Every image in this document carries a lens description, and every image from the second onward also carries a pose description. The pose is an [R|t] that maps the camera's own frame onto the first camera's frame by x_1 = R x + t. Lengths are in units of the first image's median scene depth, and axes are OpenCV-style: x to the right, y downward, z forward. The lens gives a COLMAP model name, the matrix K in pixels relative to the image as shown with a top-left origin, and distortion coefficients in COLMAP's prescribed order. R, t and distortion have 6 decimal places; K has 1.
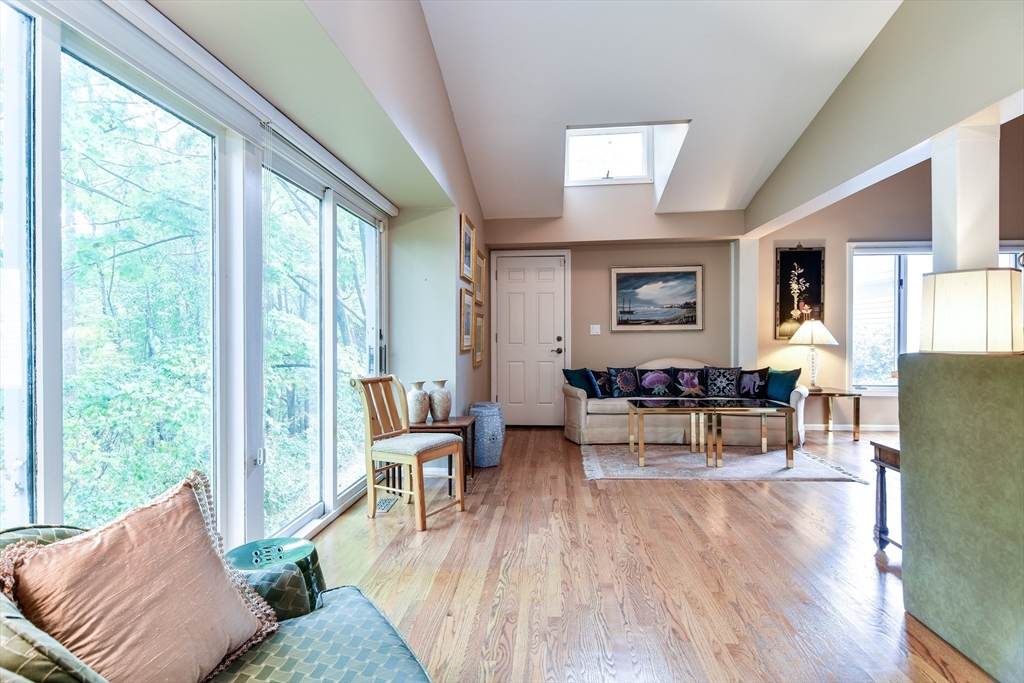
lens RADIAL K [[558.2, 0, 510.6], [0, 558.2, 340.3], [0, 0, 1]] dist [0.001534, -0.006910]
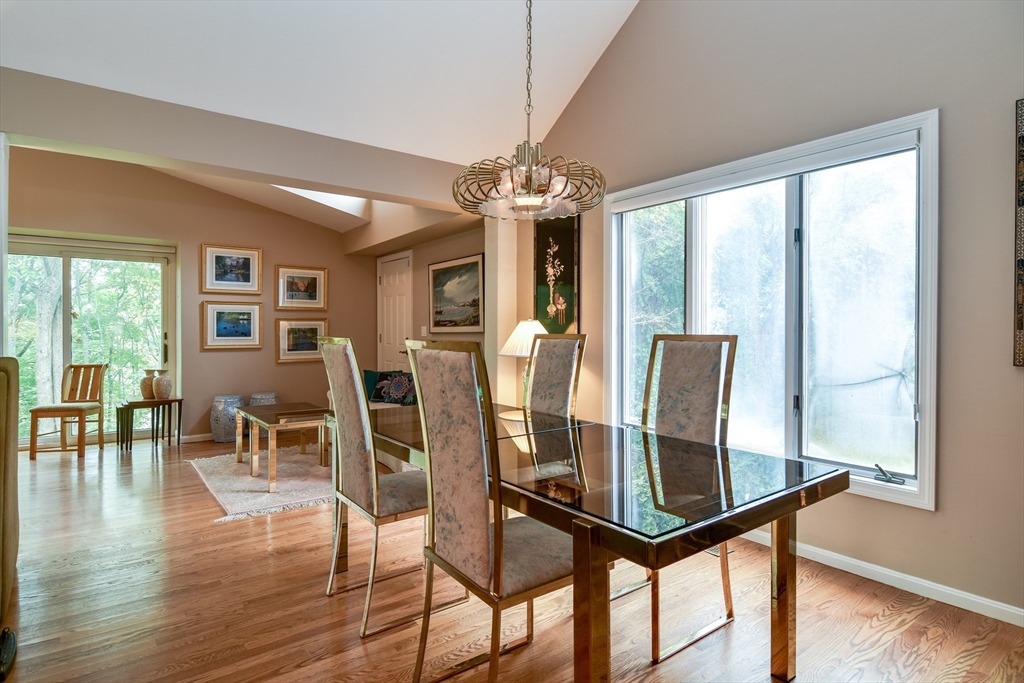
lens RADIAL K [[558.2, 0, 512.7], [0, 558.2, 335.7], [0, 0, 1]] dist [0.001534, -0.006910]
pose [[0.667373, 0.011620, -0.744633, 0.976893], [-0.011214, 0.999922, 0.005553, -0.019302], [0.744639, 0.004644, 0.667451, 0.492725]]
